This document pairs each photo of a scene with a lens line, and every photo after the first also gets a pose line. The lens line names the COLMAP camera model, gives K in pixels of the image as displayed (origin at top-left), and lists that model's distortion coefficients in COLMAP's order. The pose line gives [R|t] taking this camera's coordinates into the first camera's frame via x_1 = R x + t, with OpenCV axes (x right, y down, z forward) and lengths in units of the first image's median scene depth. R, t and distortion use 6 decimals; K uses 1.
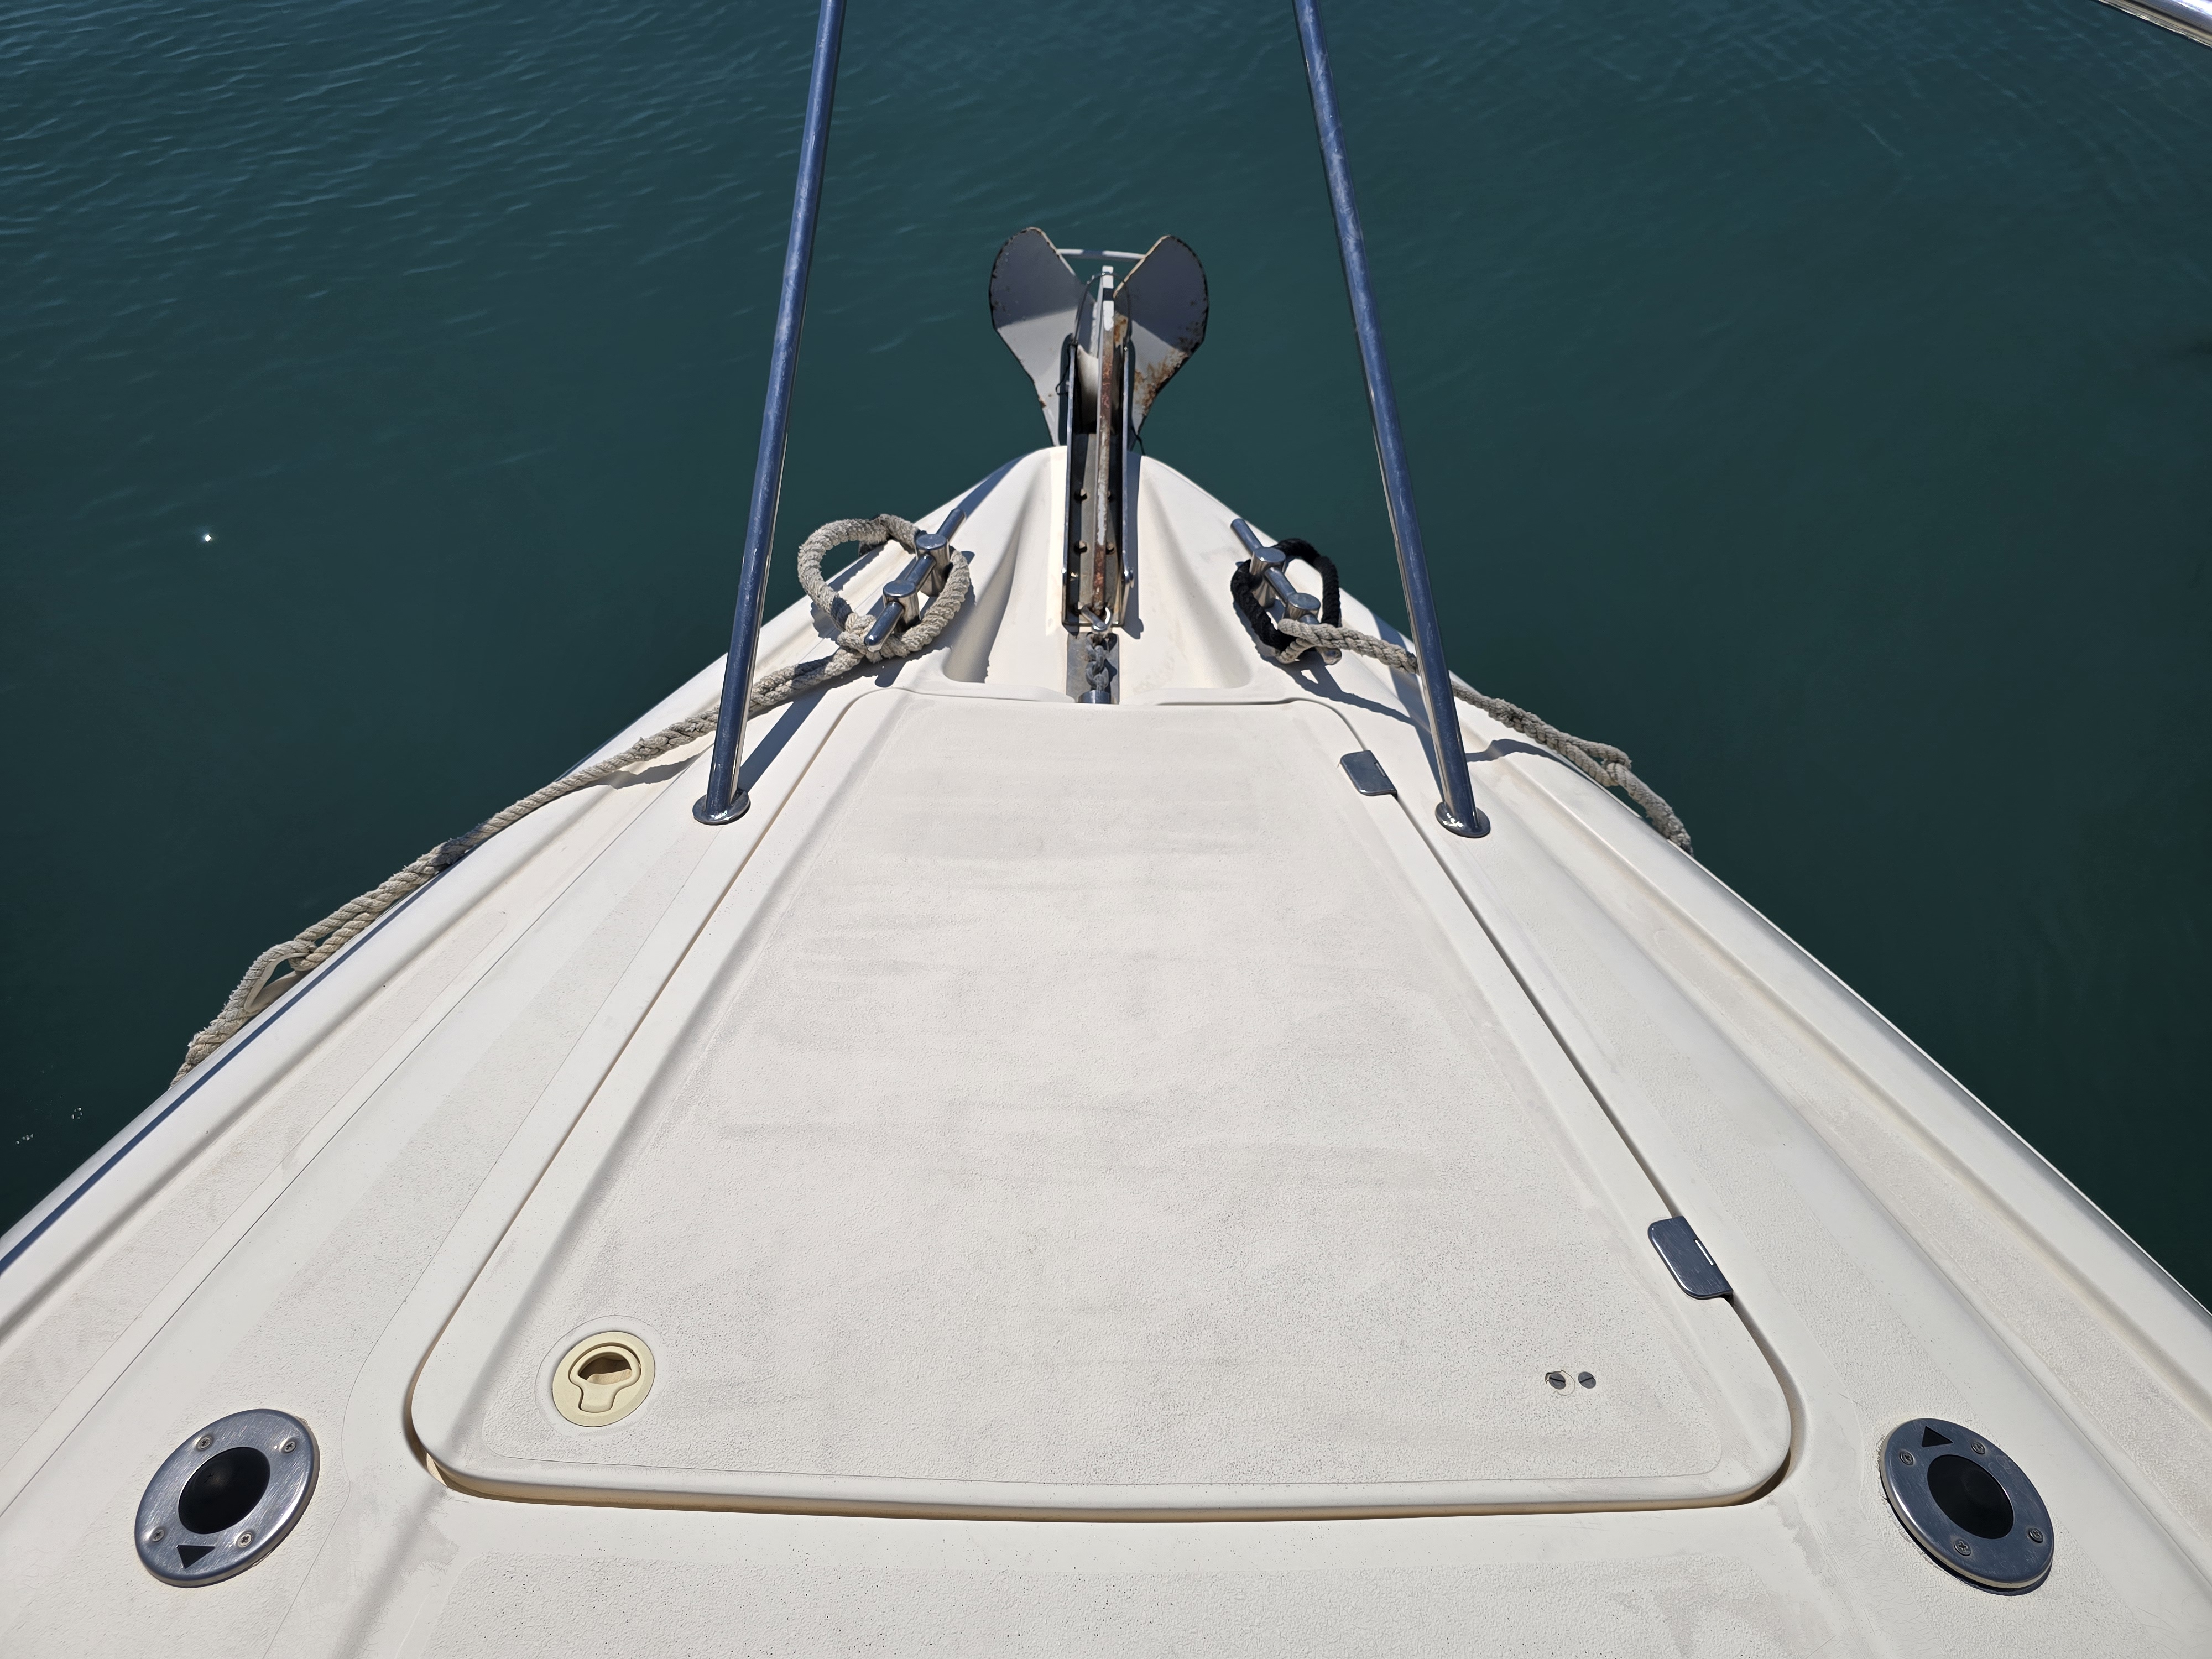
lens RADIAL K [[1486.9, 0, 1100.9], [0, 1486.9, 774.4], [0, 0, 1]] dist [0.001485, -0.001854]
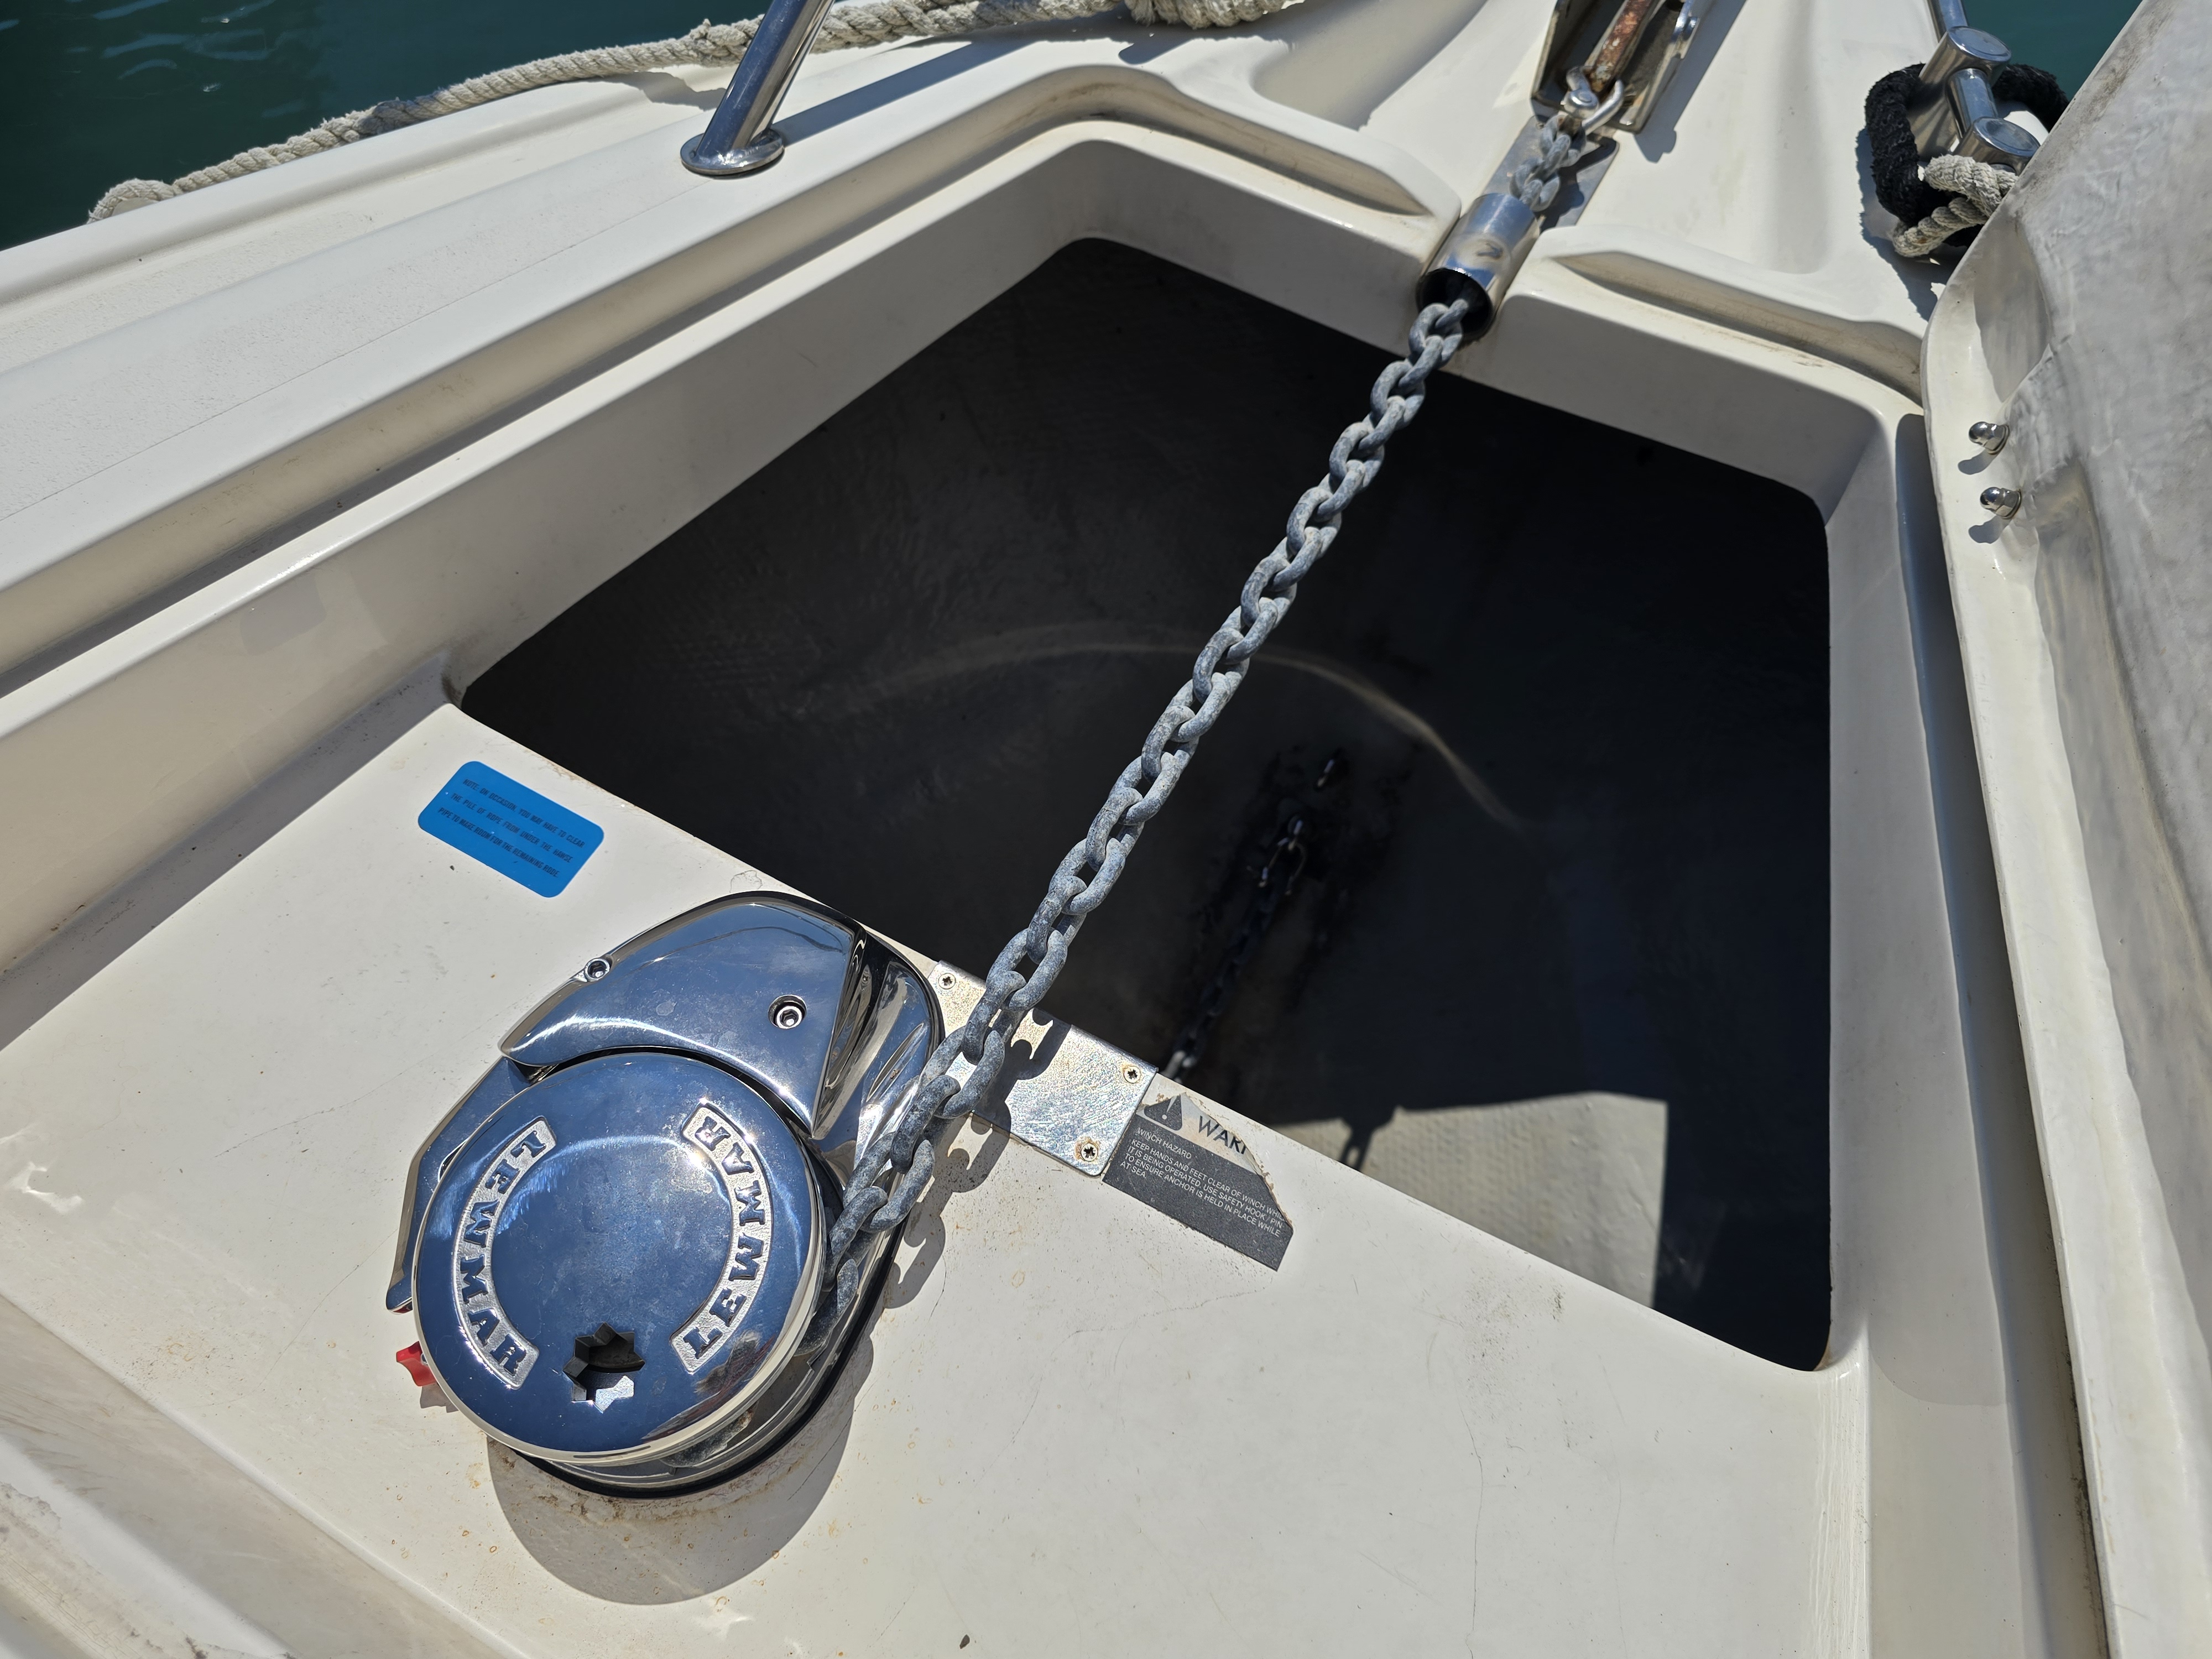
lens RADIAL K [[1486.9, 0, 1100.9], [0, 1486.9, 774.4], [0, 0, 1]] dist [0.001485, -0.001854]
pose [[0.878050, 0.394192, -0.271367, 0.093758], [-0.322204, 0.906203, 0.273825, 0.031030], [0.353853, -0.152997, 0.922703, 0.442064]]
